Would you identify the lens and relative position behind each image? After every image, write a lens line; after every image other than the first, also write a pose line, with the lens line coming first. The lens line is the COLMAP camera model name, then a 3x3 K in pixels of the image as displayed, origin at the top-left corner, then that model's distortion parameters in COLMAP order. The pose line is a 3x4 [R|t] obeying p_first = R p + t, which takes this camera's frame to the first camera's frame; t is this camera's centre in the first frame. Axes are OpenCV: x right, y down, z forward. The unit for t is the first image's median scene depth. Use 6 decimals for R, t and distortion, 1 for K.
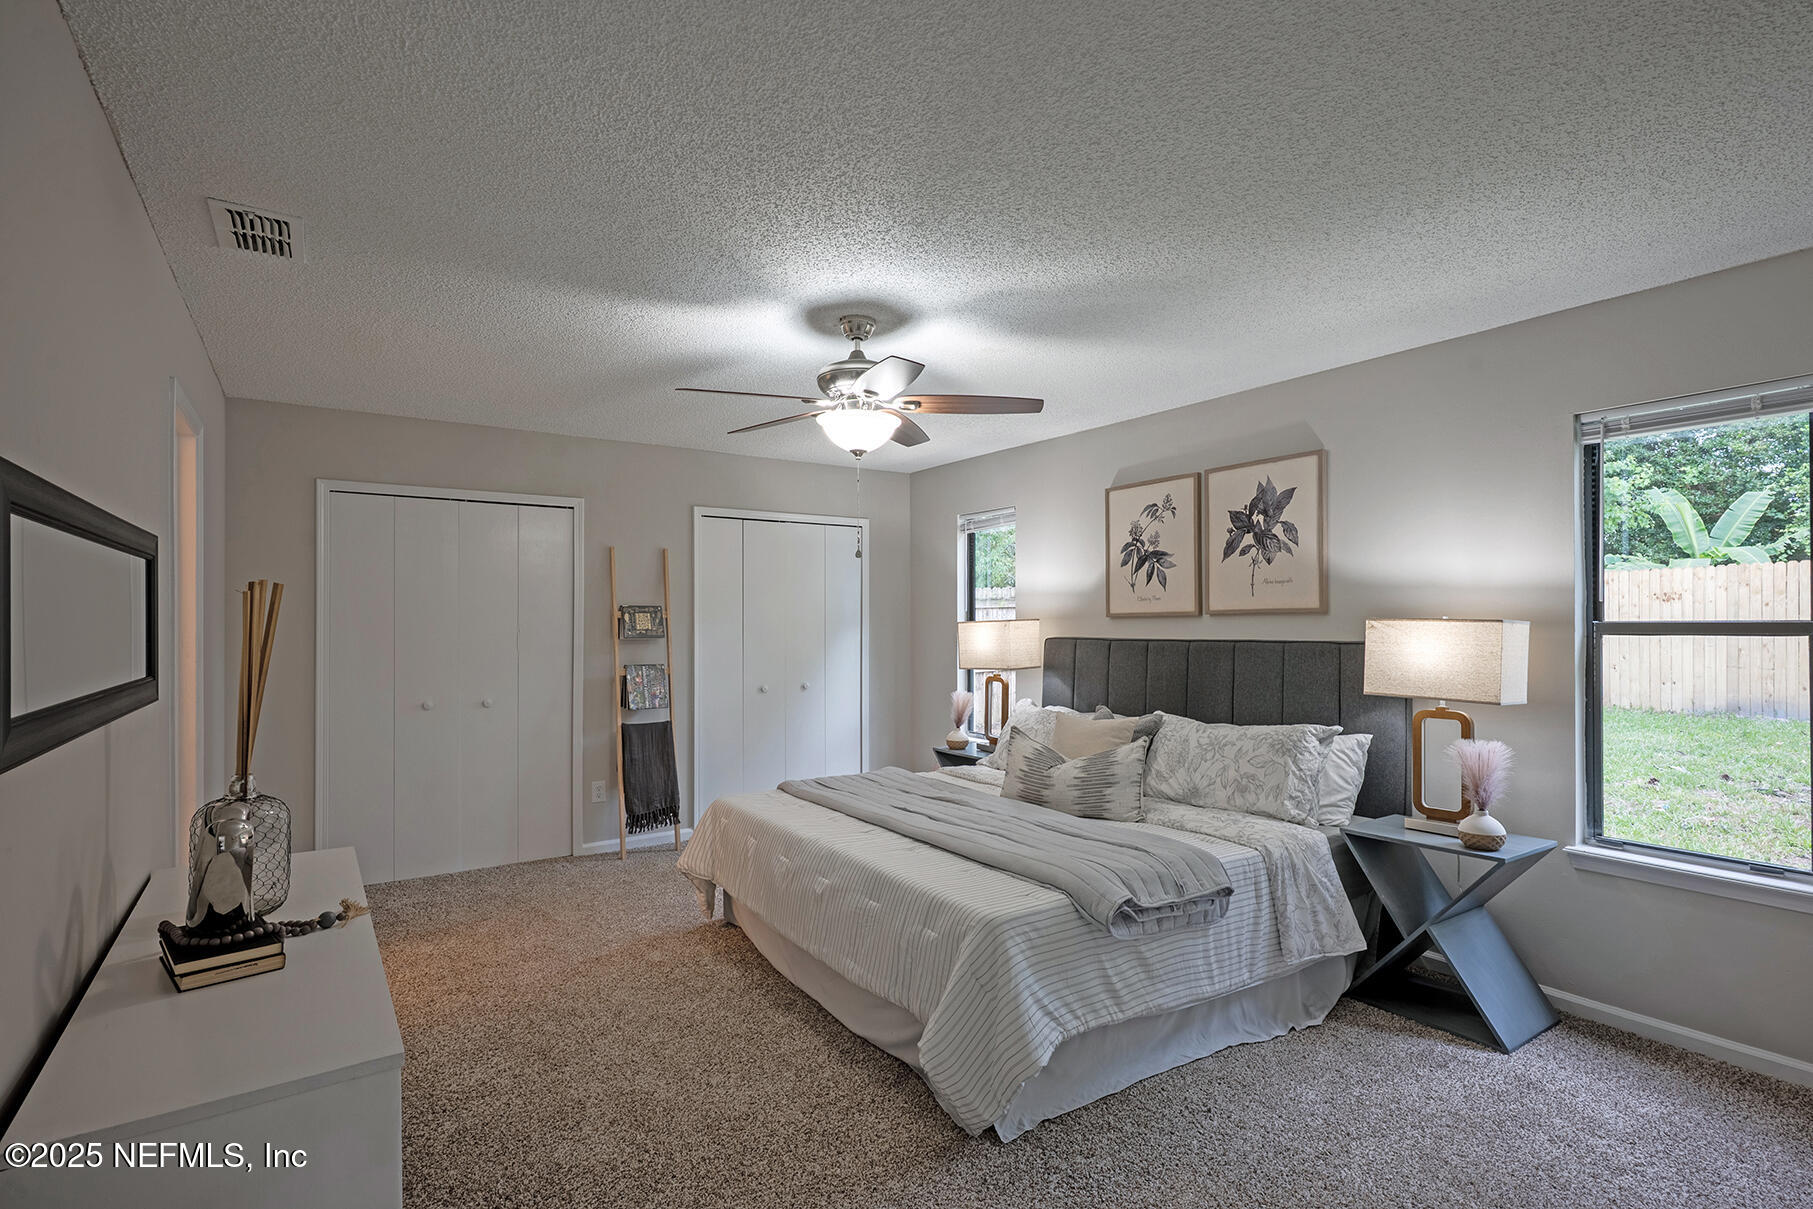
lens RADIAL K [[879.3, 0, 908.2], [0, 879.3, 619.9], [0, 0, 1]] dist [-0.005320, 0.002597]
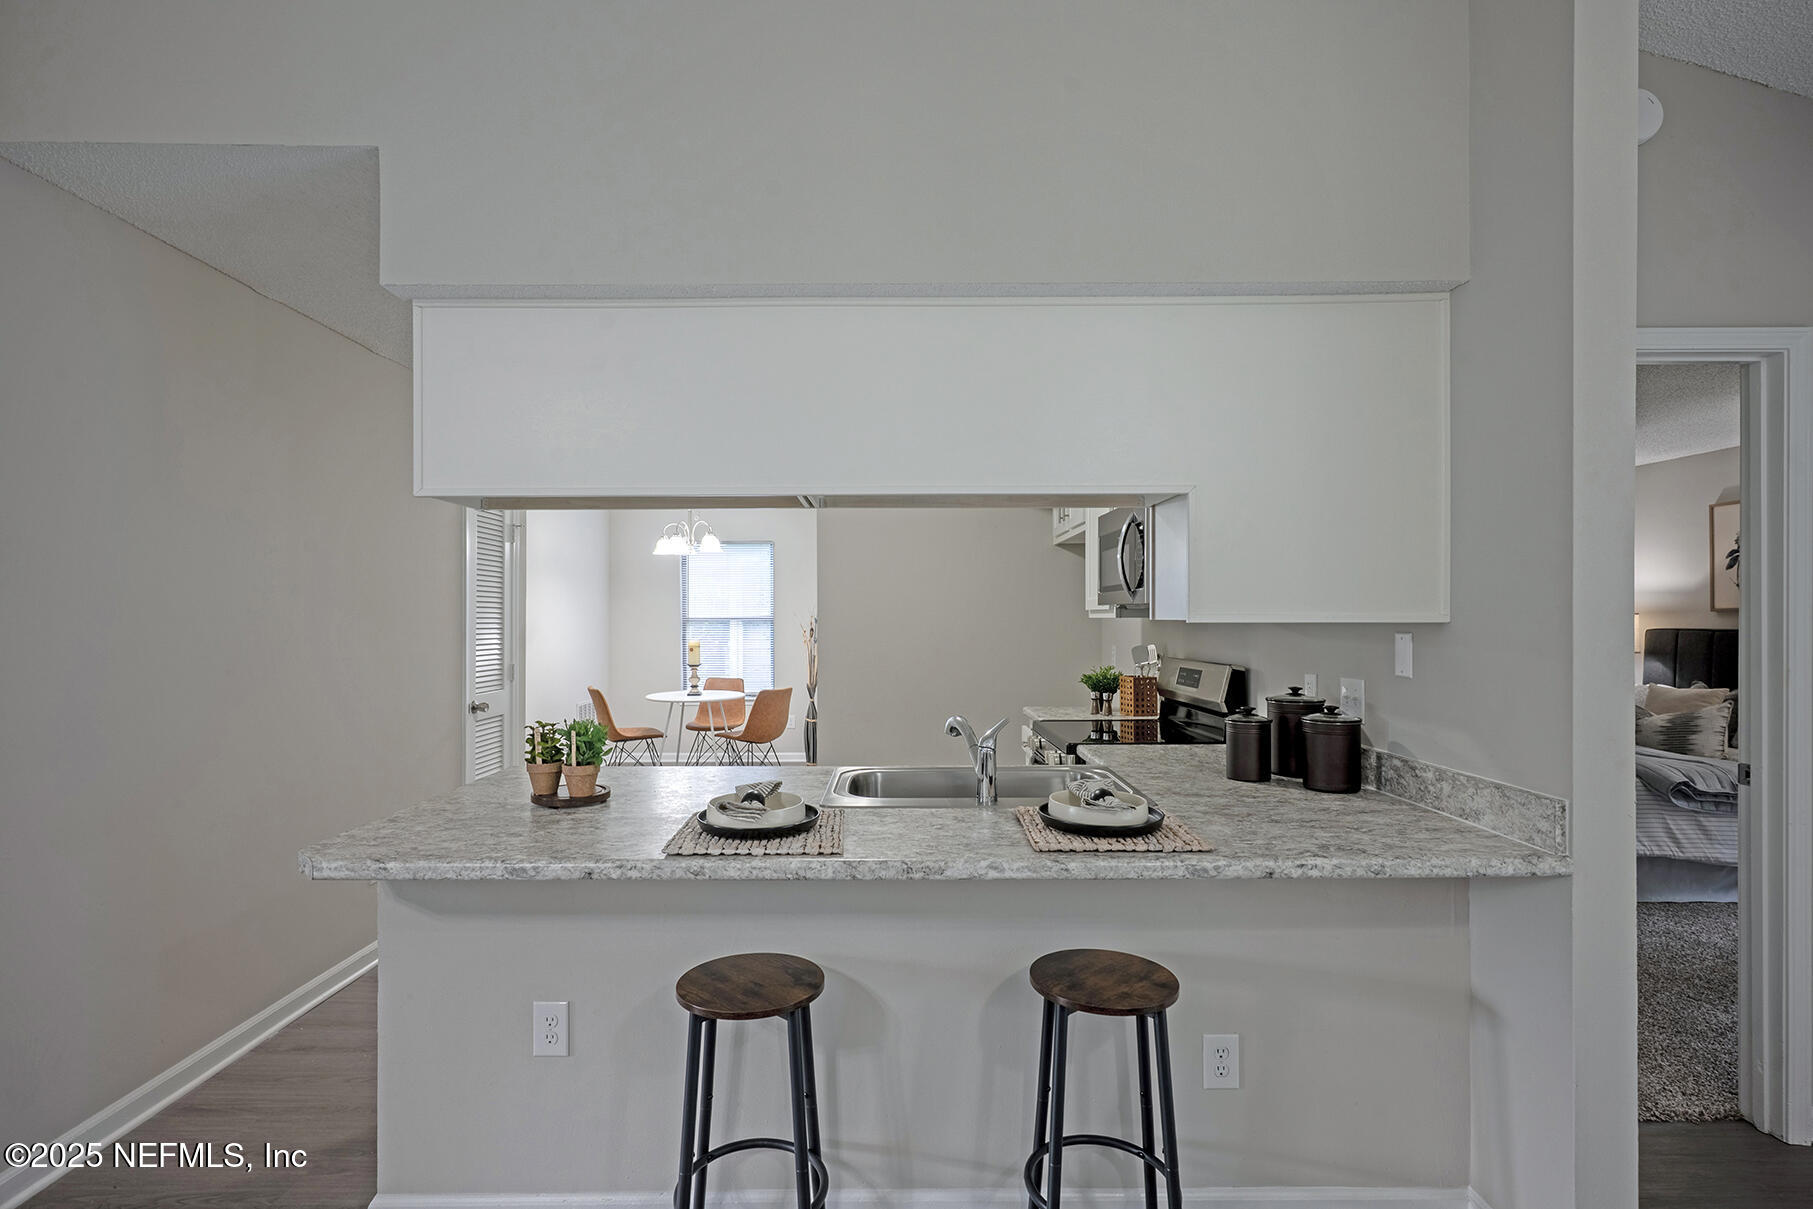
lens RADIAL K [[879.3, 0, 894.8], [0, 879.3, 618.1], [0, 0, 1]] dist [-0.005320, 0.002597]
pose [[0.832529, 0.000439, -0.553981, -0.042038], [0.002529, 0.999986, 0.004593, -0.002583], [0.553976, -0.005224, 0.832517, -0.660633]]
